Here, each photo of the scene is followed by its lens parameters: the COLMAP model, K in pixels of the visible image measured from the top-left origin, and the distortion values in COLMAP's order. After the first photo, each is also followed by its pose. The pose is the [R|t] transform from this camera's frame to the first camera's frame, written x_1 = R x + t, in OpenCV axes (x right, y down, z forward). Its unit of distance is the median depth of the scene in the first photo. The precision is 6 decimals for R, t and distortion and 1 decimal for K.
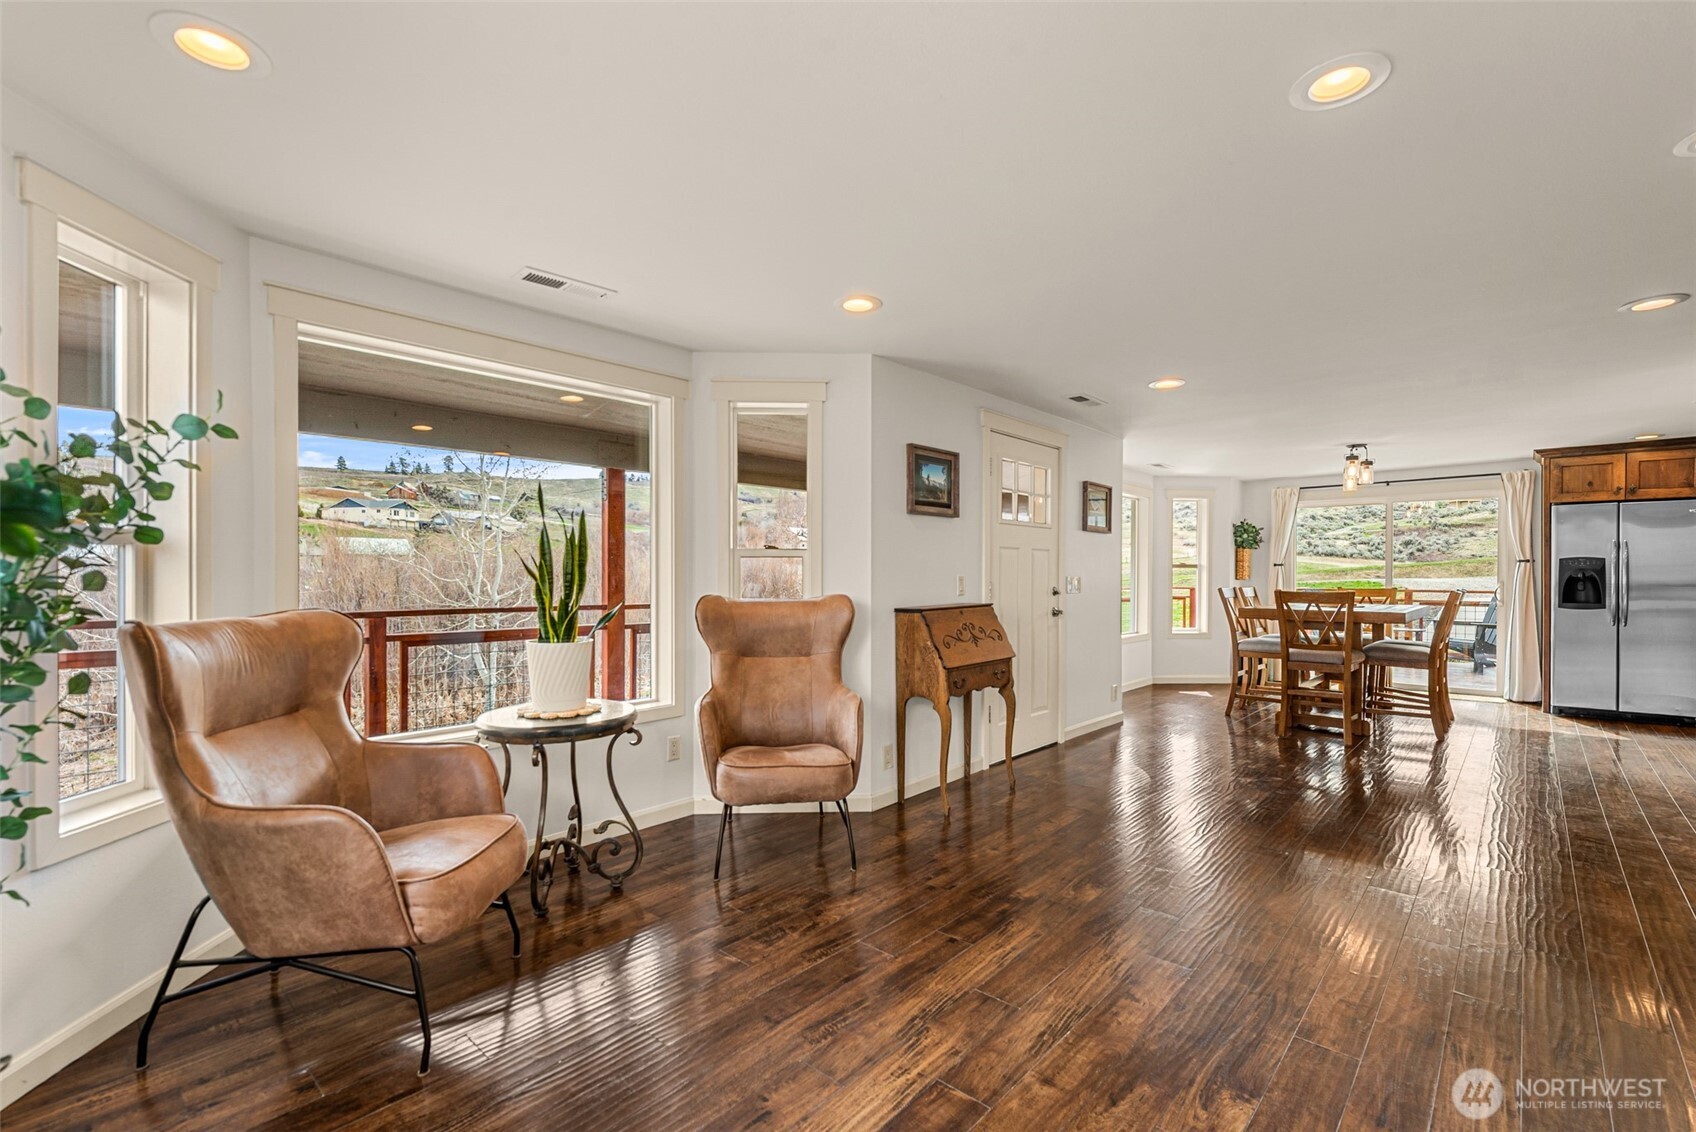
lens RADIAL K [[752.5, 0, 851.0], [0, 752.5, 570.8], [0, 0, 1]] dist [-0.000352, -0.000319]
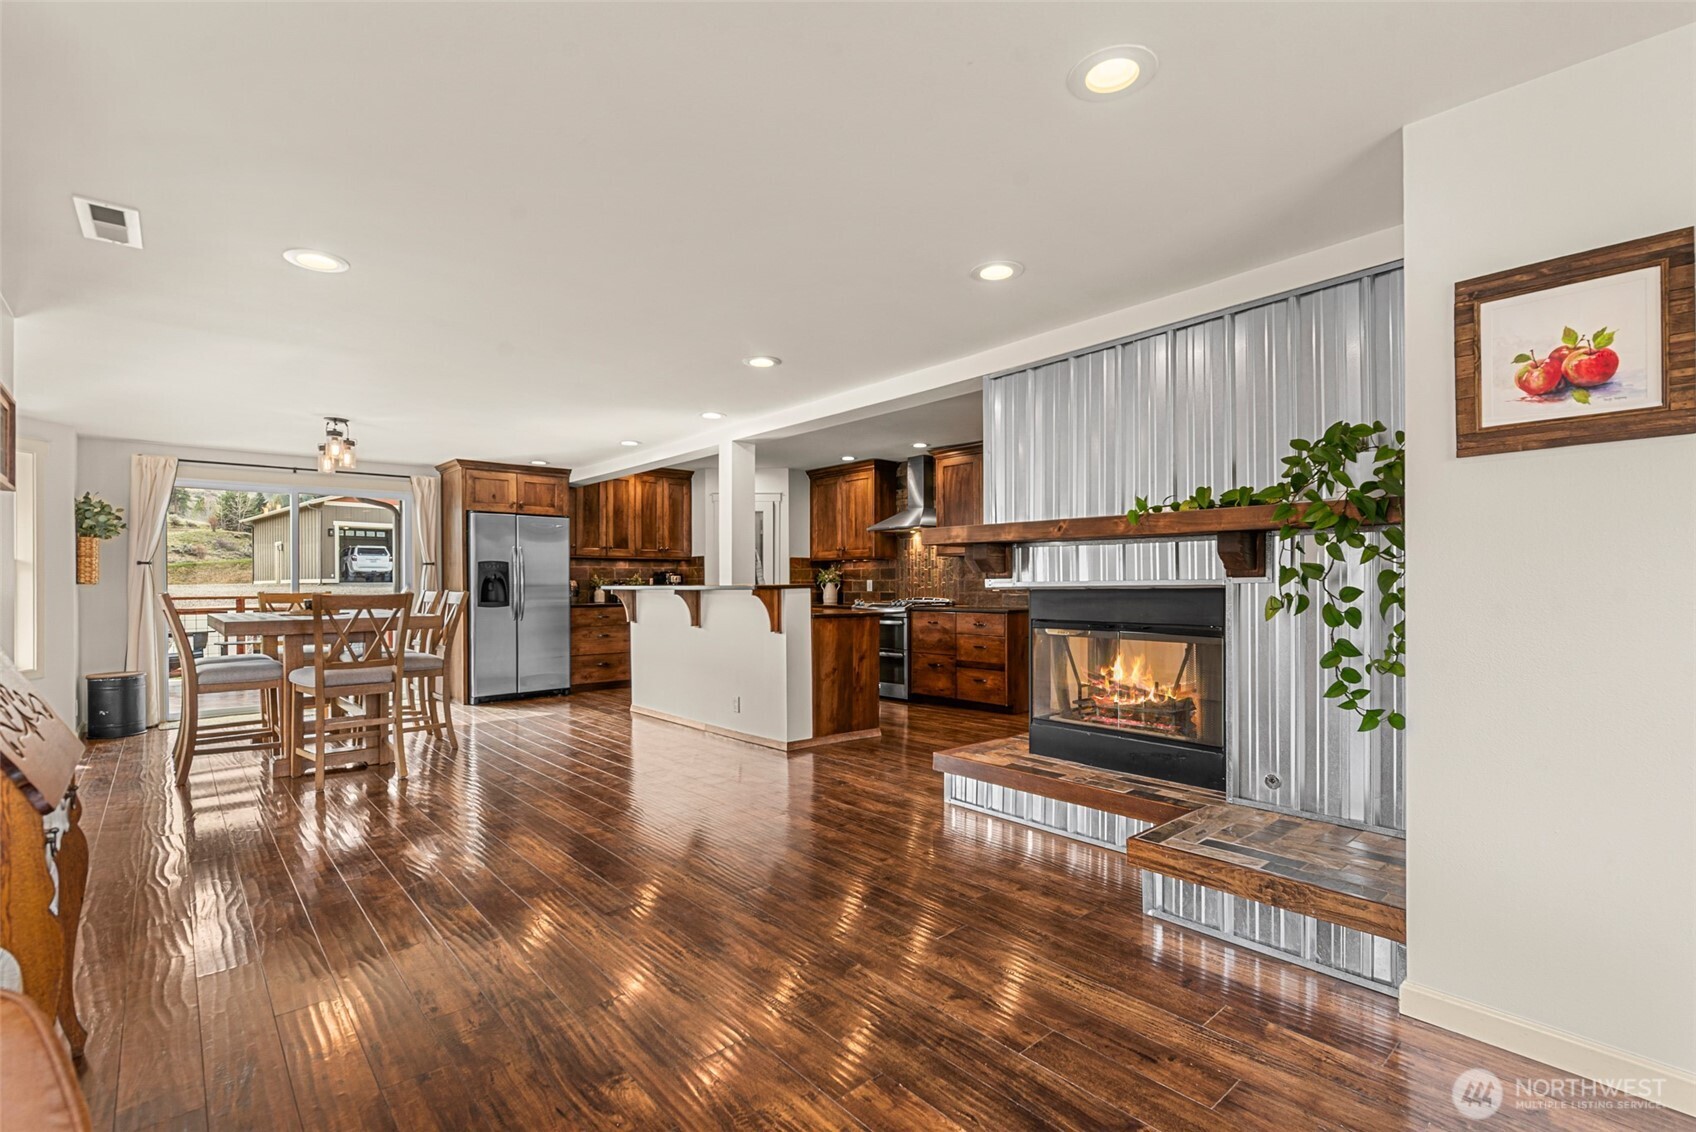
lens RADIAL K [[772.9, 0, 854.9], [0, 772.9, 578.8], [0, 0, 1]] dist [0.001908, 0.000345]
pose [[0.105470, 0.002102, 0.994420, -0.120133], [-0.000556, 0.999998, -0.002055, 0.010978], [-0.994422, -0.000336, 0.105471, 0.345662]]
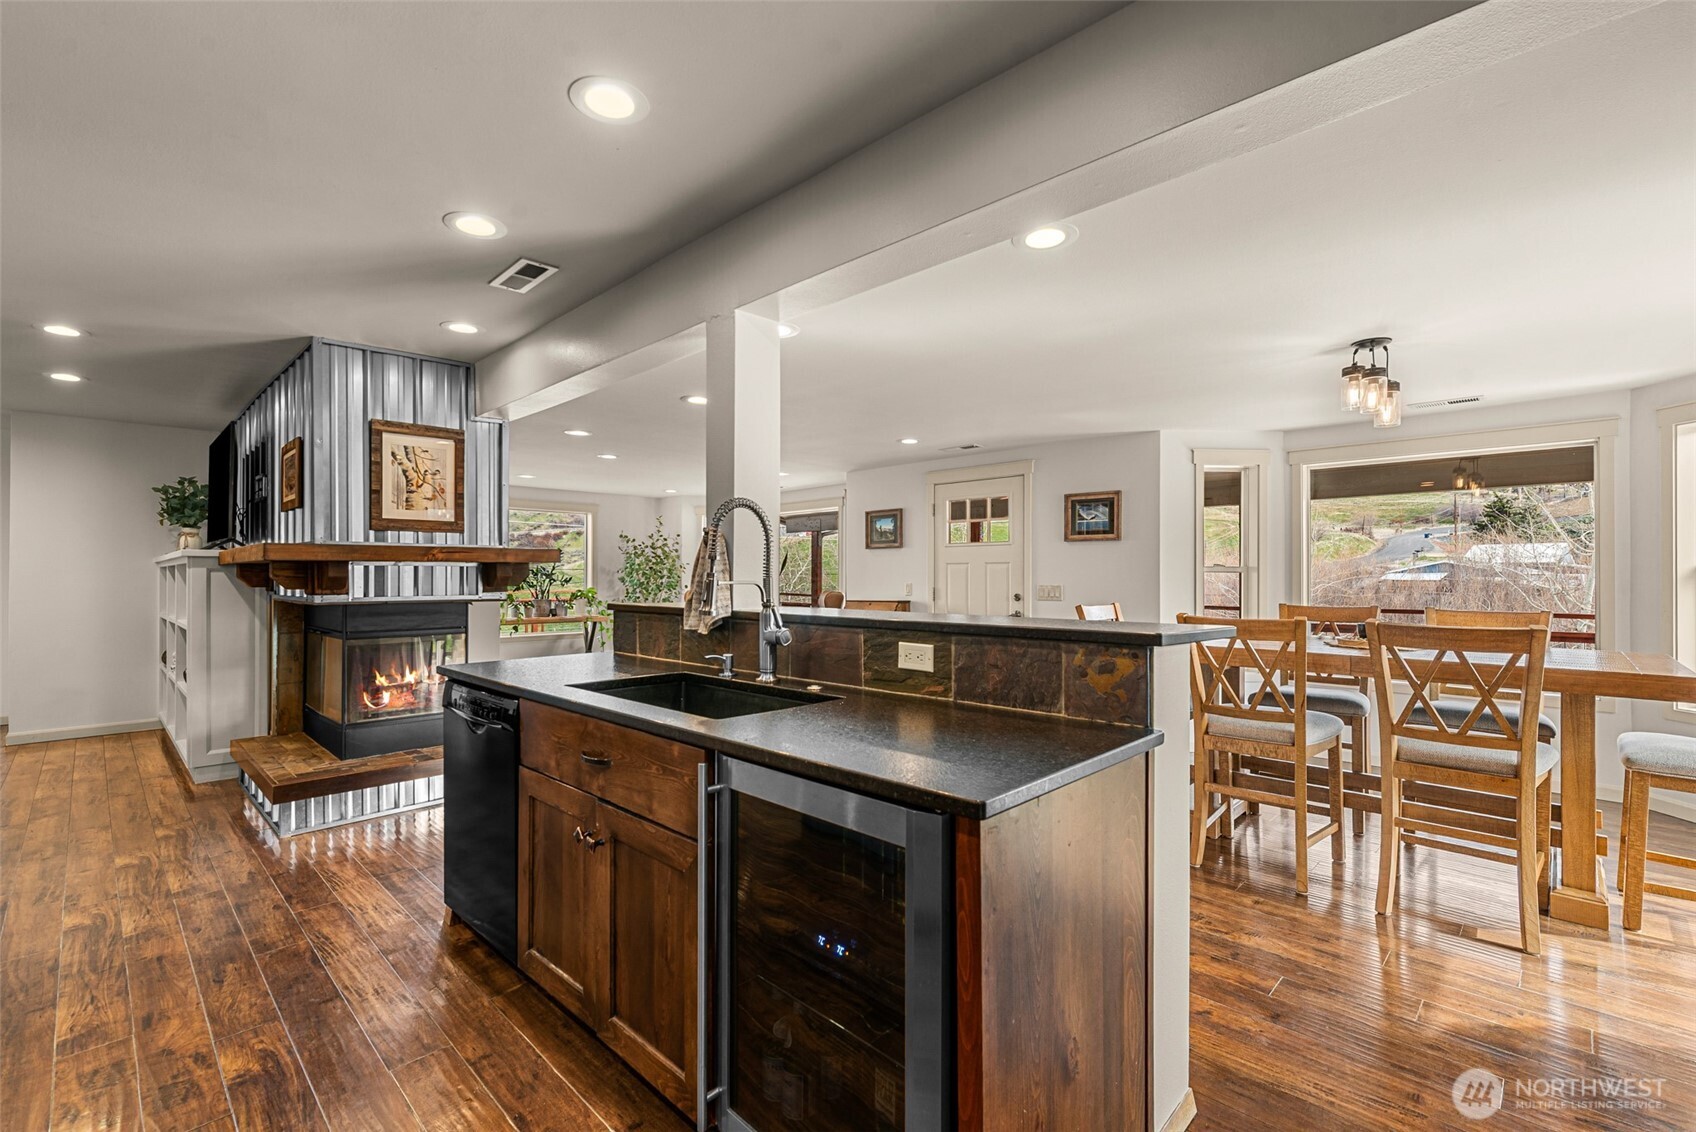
lens RADIAL K [[735.6, 0, 855.6], [0, 735.6, 571.7], [0, 0, 1]] dist [0.000909, -0.000114]
pose [[-0.021124, -0.011408, -0.999712, 1.211380], [0.005230, 0.999920, -0.011521, -0.000306], [0.999763, -0.005472, -0.021063, 0.643986]]
